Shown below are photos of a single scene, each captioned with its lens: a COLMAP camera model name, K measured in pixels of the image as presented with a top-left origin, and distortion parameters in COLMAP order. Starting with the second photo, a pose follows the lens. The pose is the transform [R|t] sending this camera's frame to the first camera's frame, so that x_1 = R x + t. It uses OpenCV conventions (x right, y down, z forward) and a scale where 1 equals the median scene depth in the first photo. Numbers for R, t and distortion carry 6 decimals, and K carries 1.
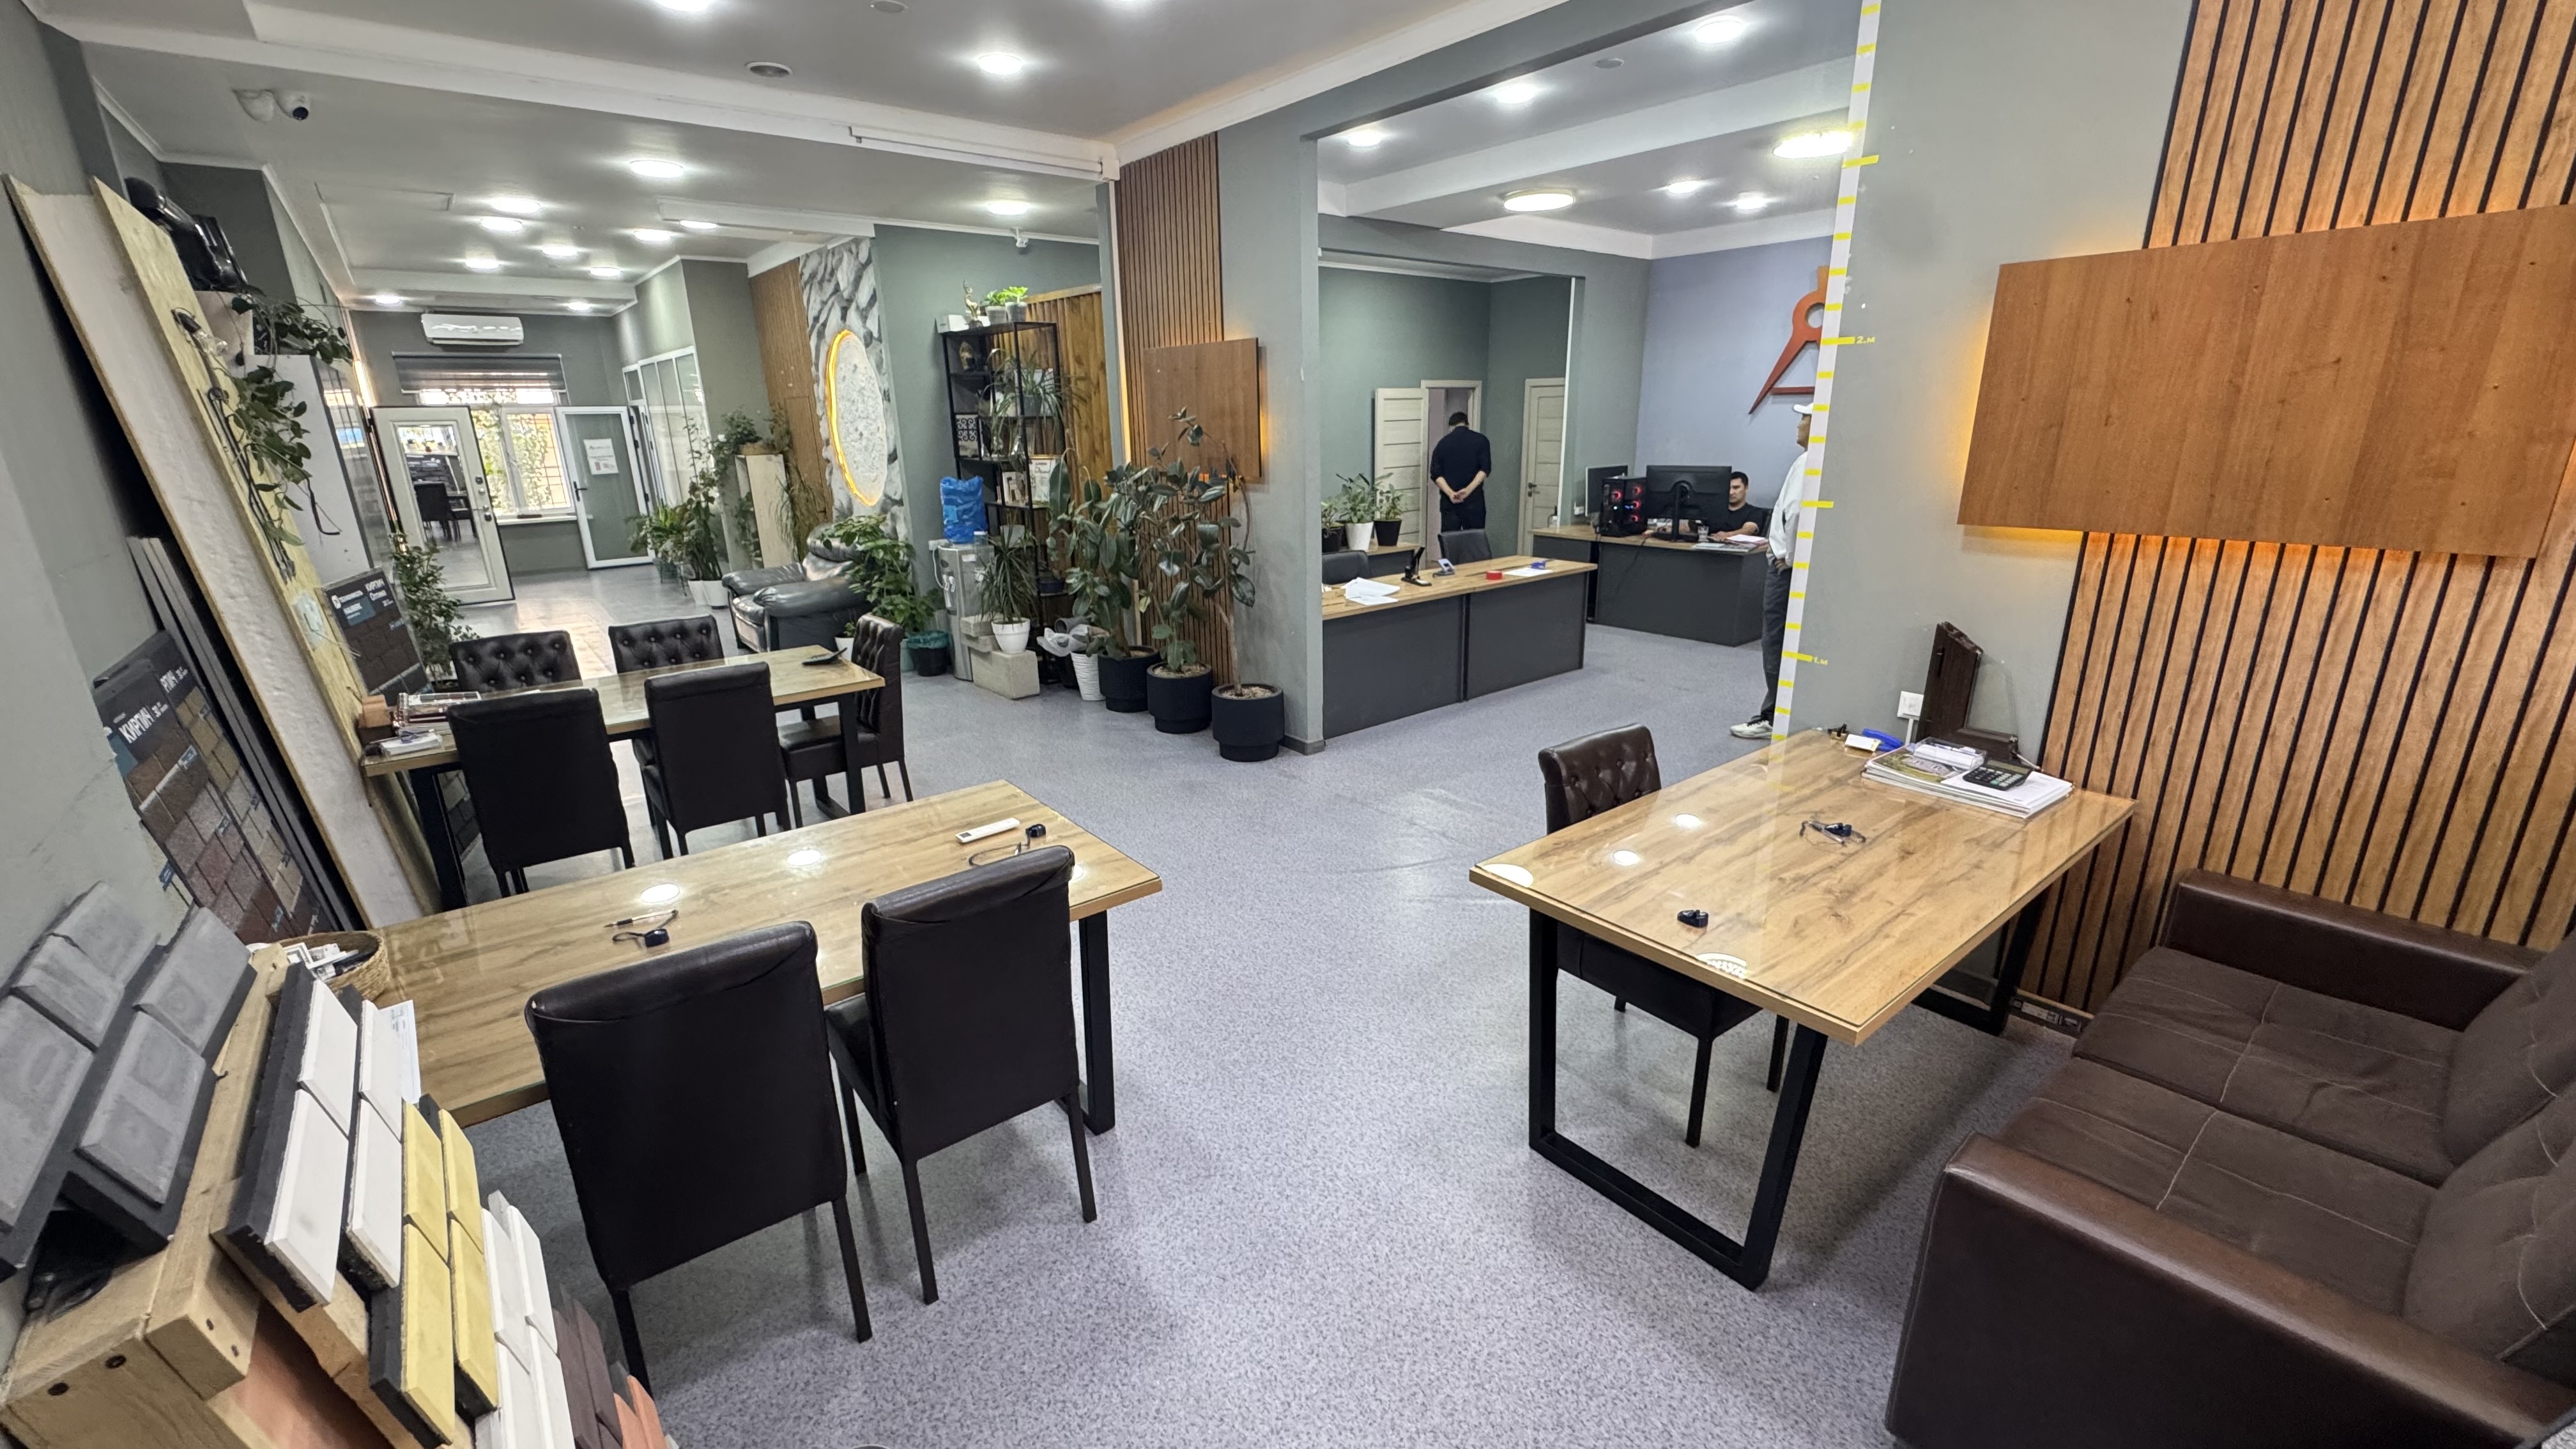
lens RADIAL K [[1025.5, 0, 1287.9], [0, 1025.5, 721.8], [0, 0, 1]] dist [-0.004337, 0.000597]
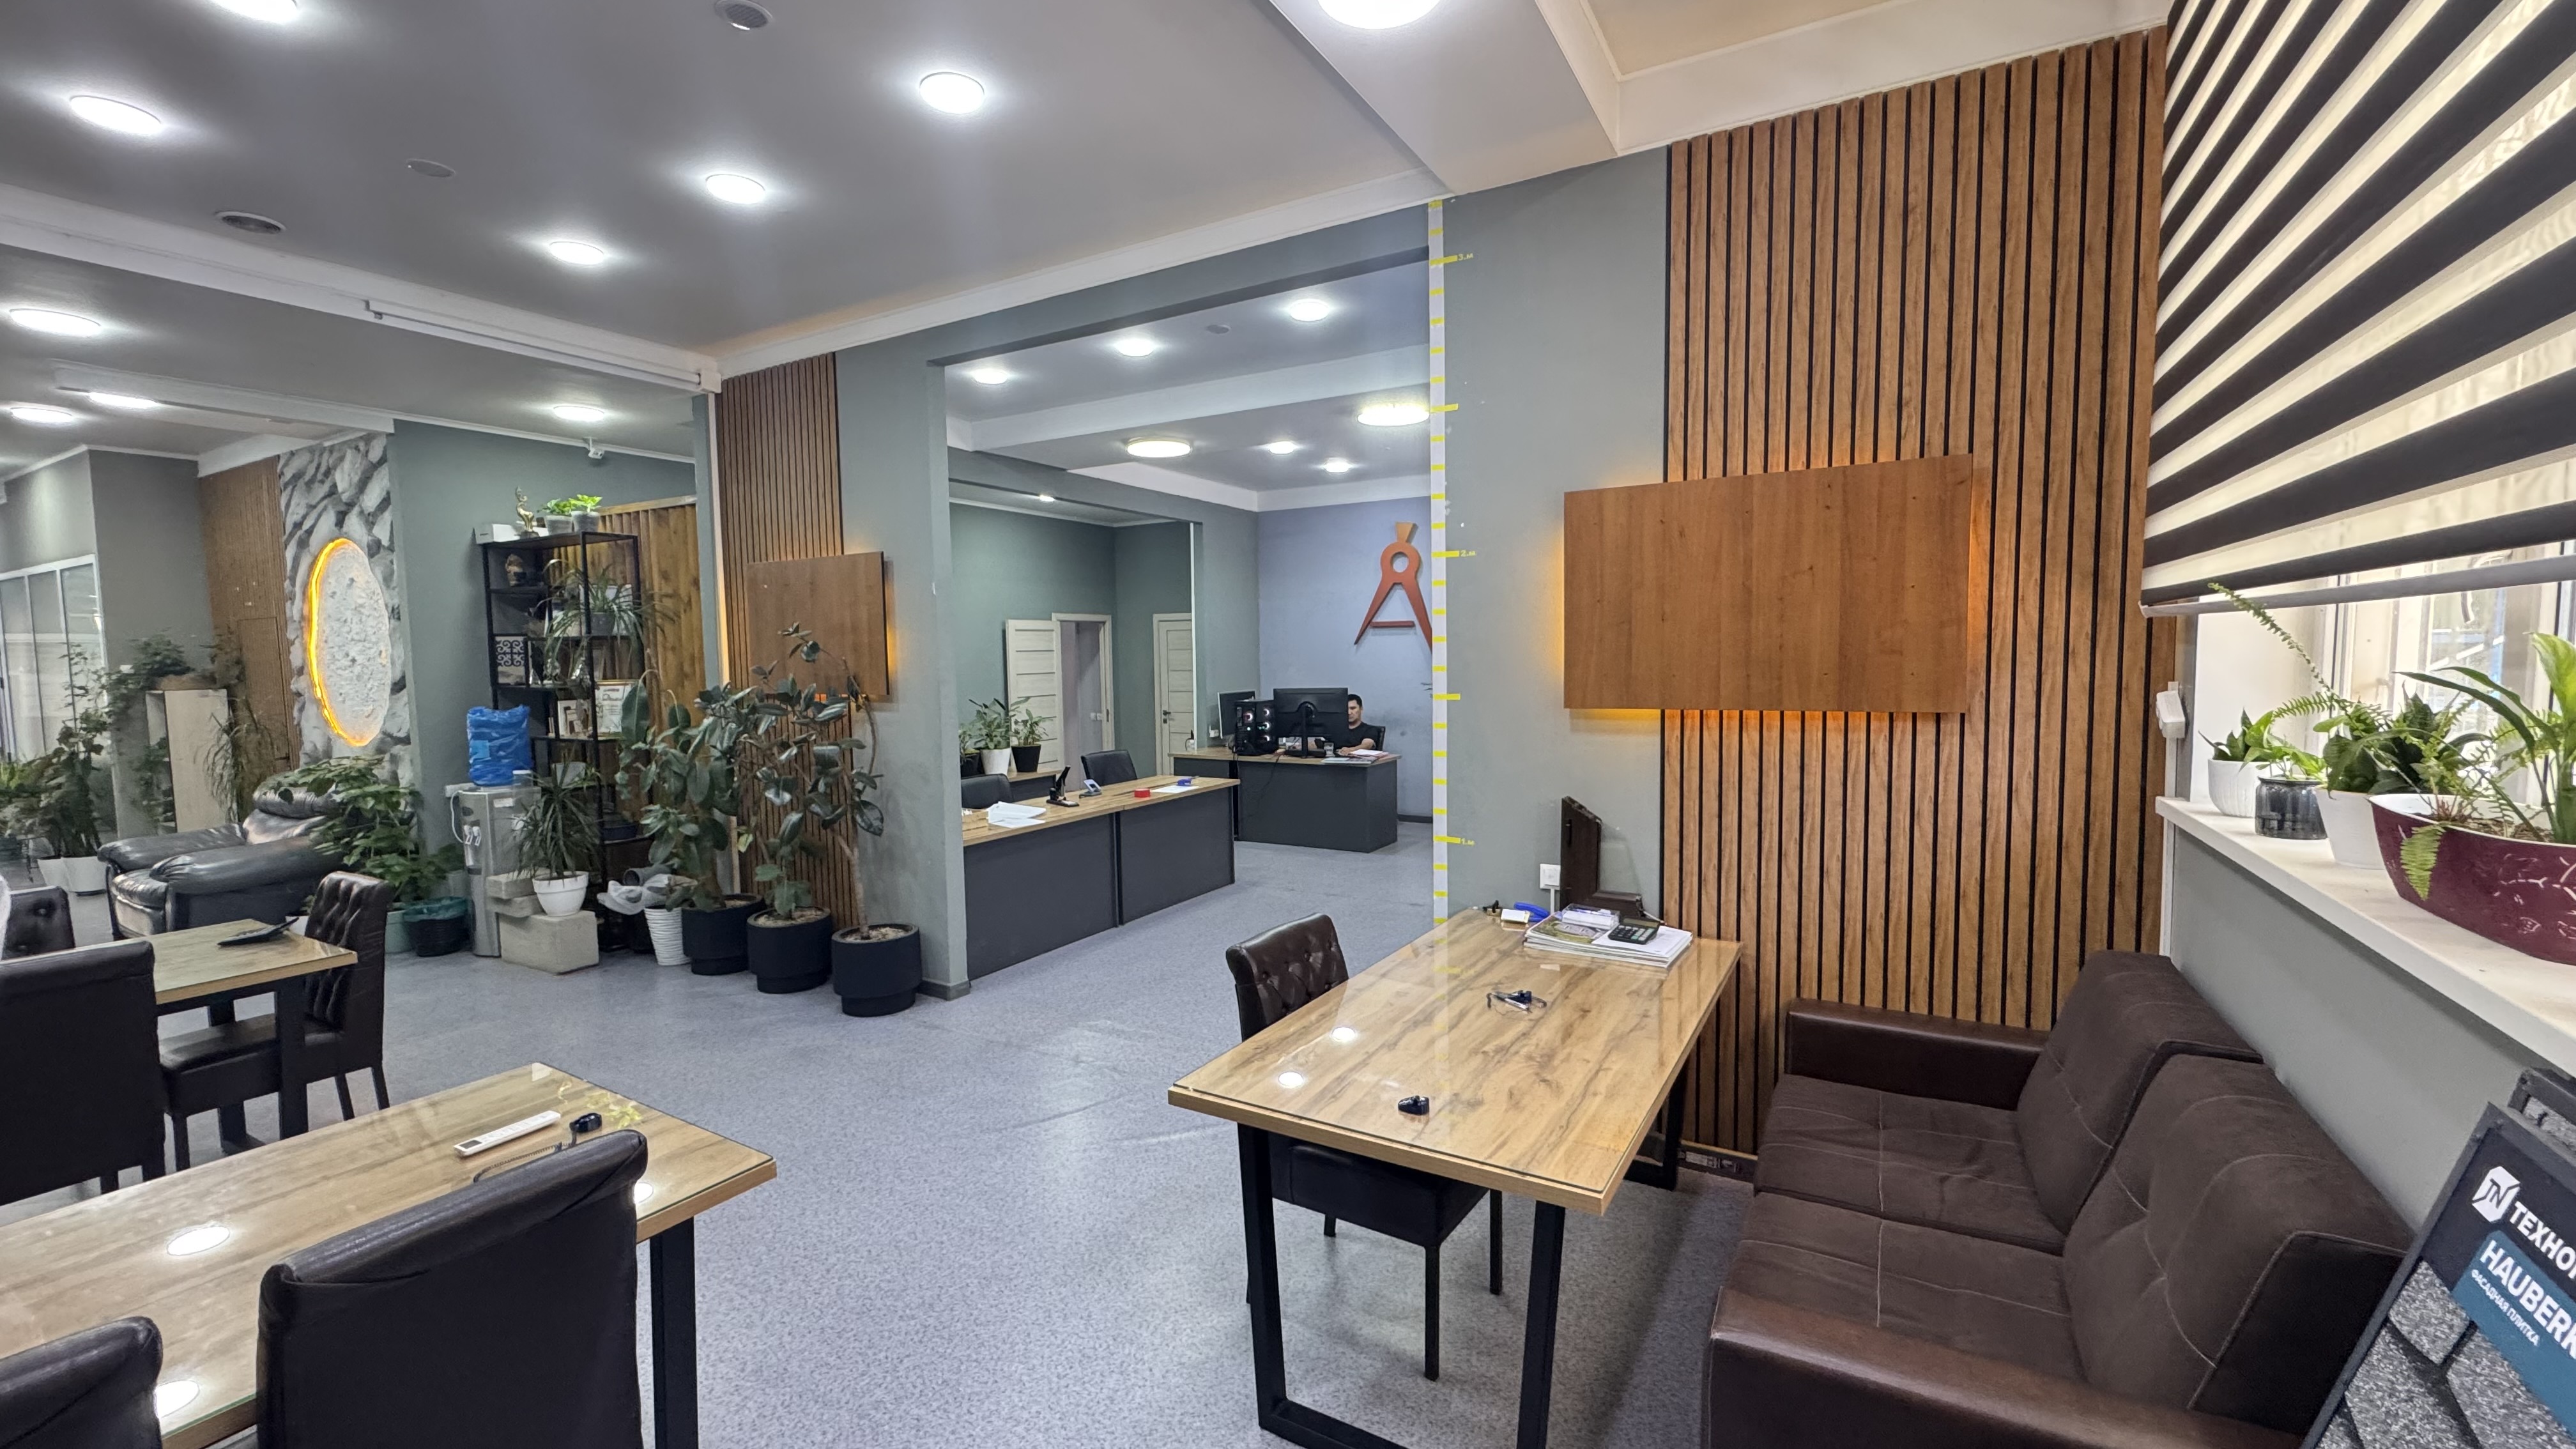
lens RADIAL K [[1025.5, 0, 1287.1], [0, 1025.5, 722.6], [0, 0, 1]] dist [-0.004337, 0.000597]
pose [[0.937607, -0.020696, 0.347081, -0.009681], [0.099417, 0.972509, -0.210575, 0.013916], [-0.333182, 0.231942, 0.913889, 0.039803]]
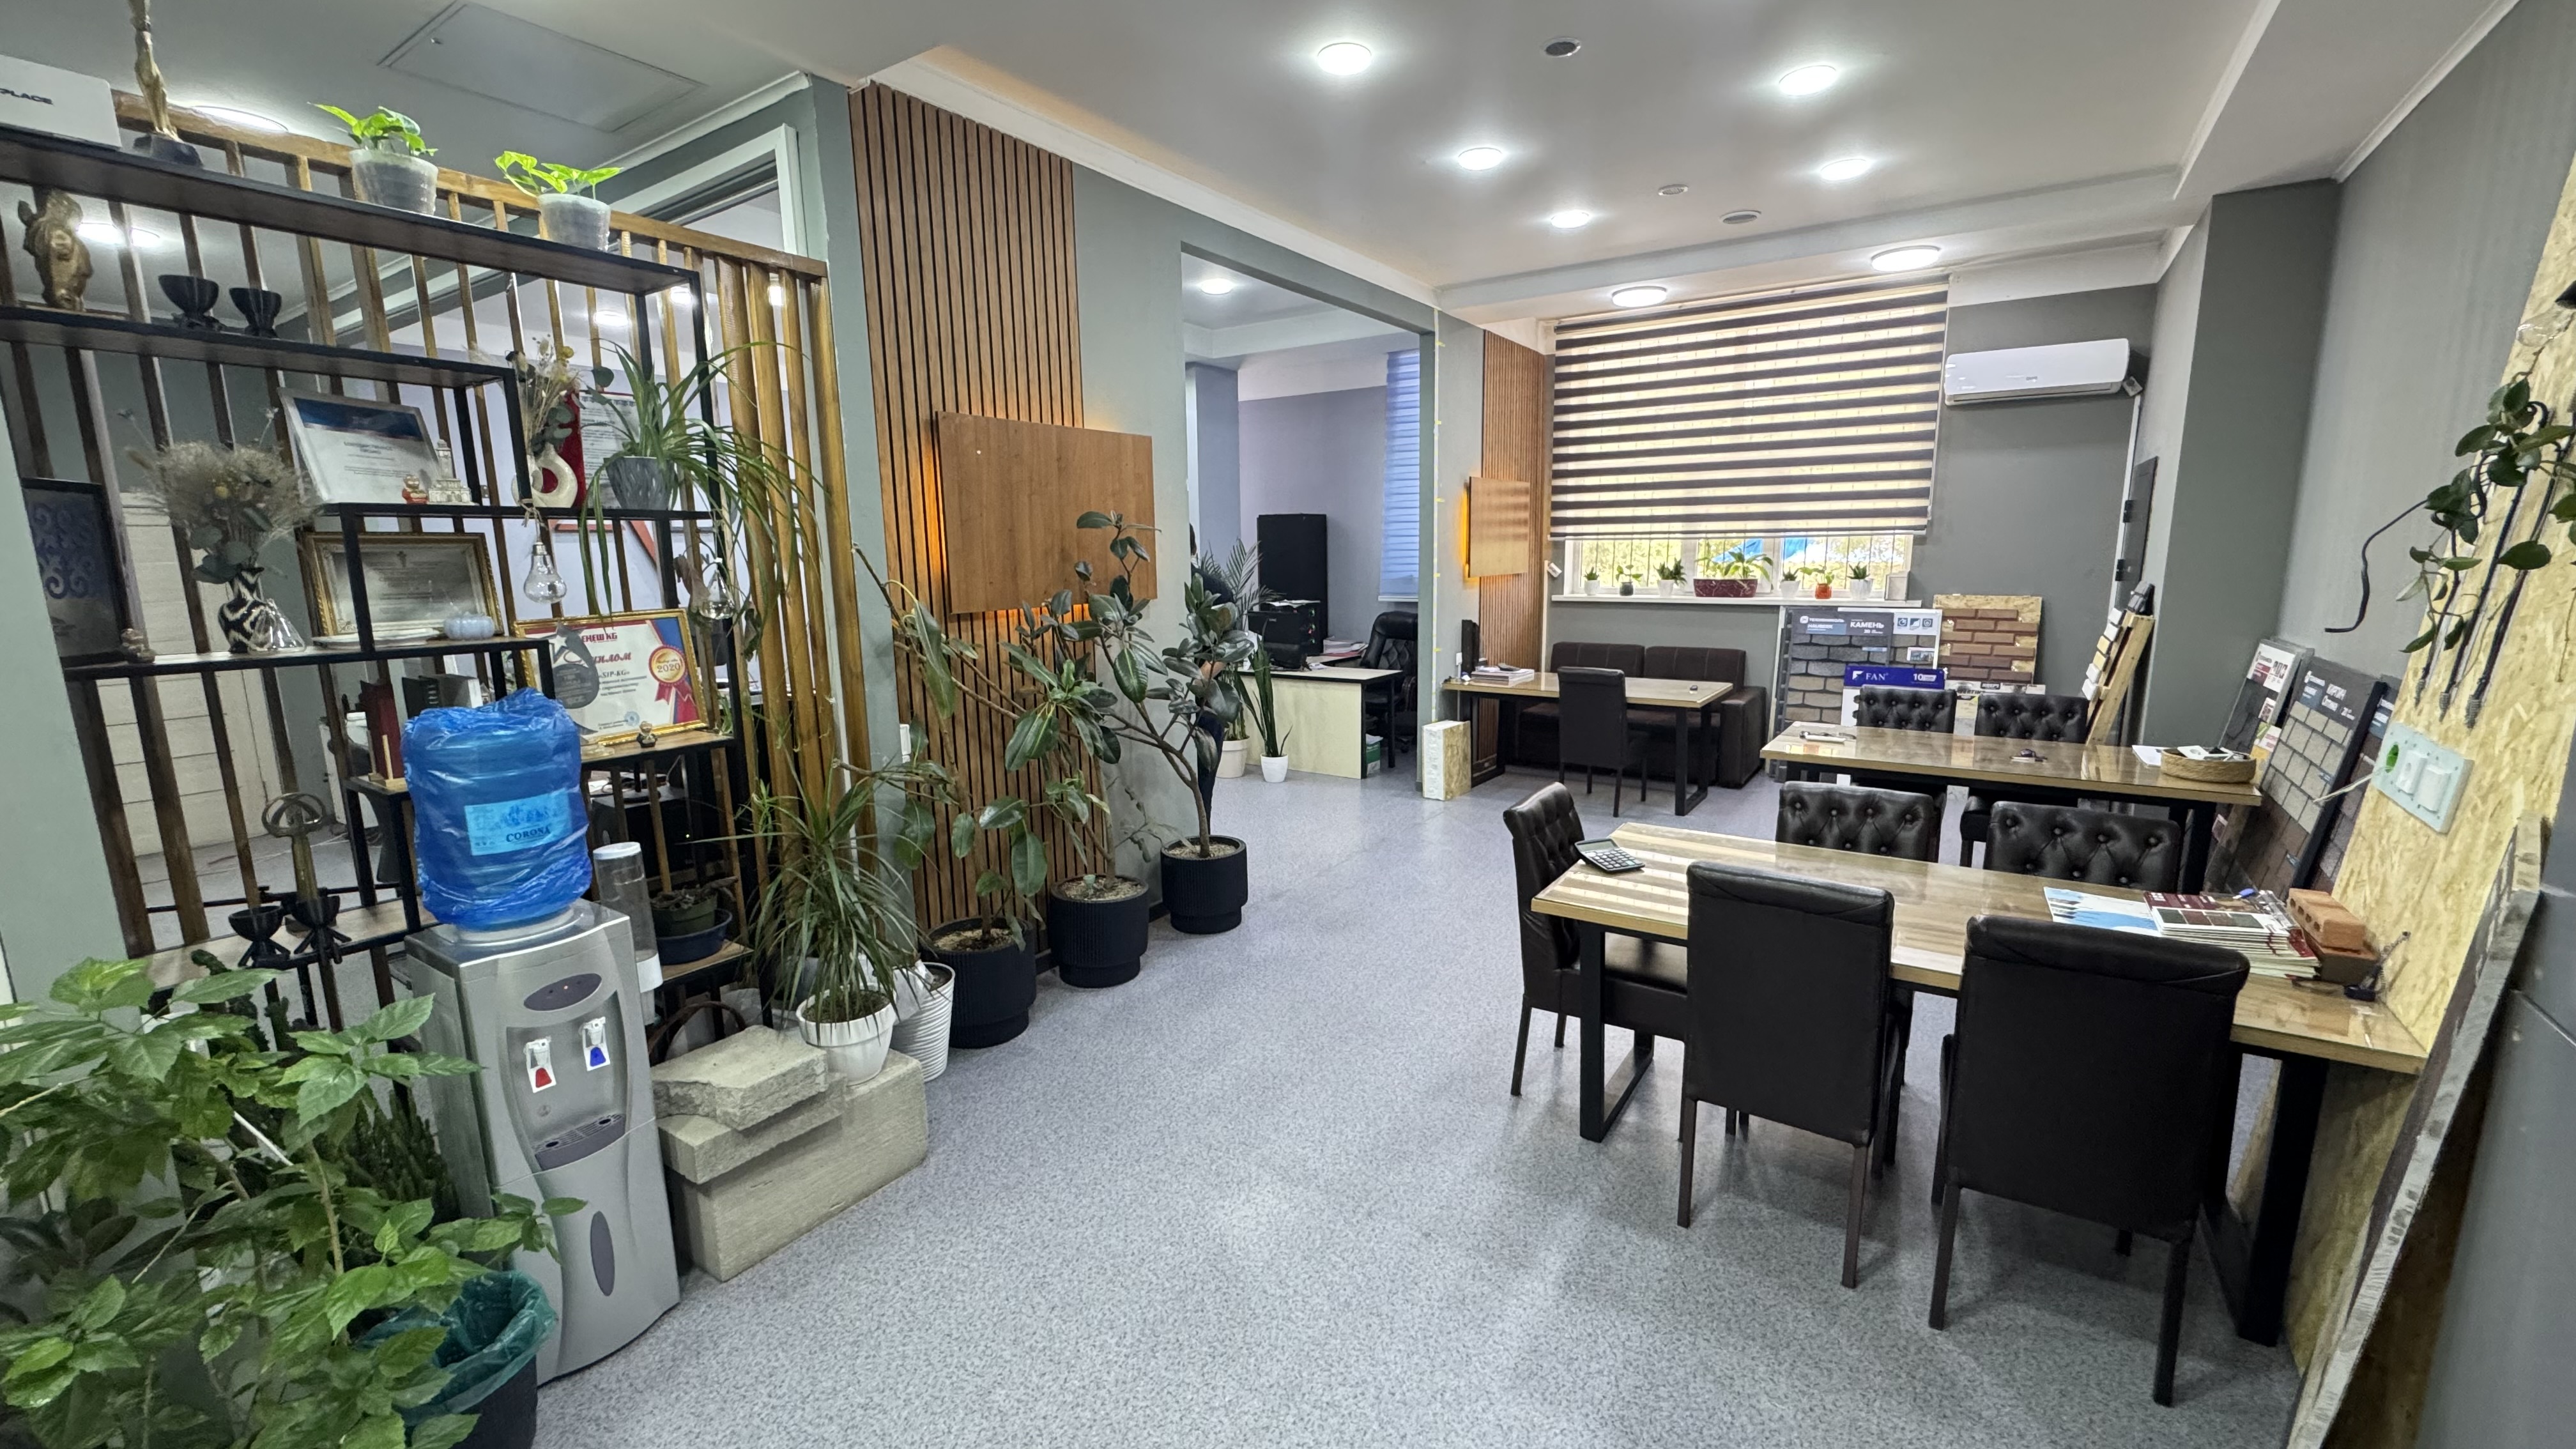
lens RADIAL K [[1025.5, 0, 1278.0], [0, 1025.5, 722.4], [0, 0, 1]] dist [-0.004337, 0.000597]
pose [[-0.275170, -0.137504, 0.951512, -0.787896], [0.303112, 0.926833, 0.221595, -0.273302], [-0.912362, 0.349390, -0.213357, 1.025794]]
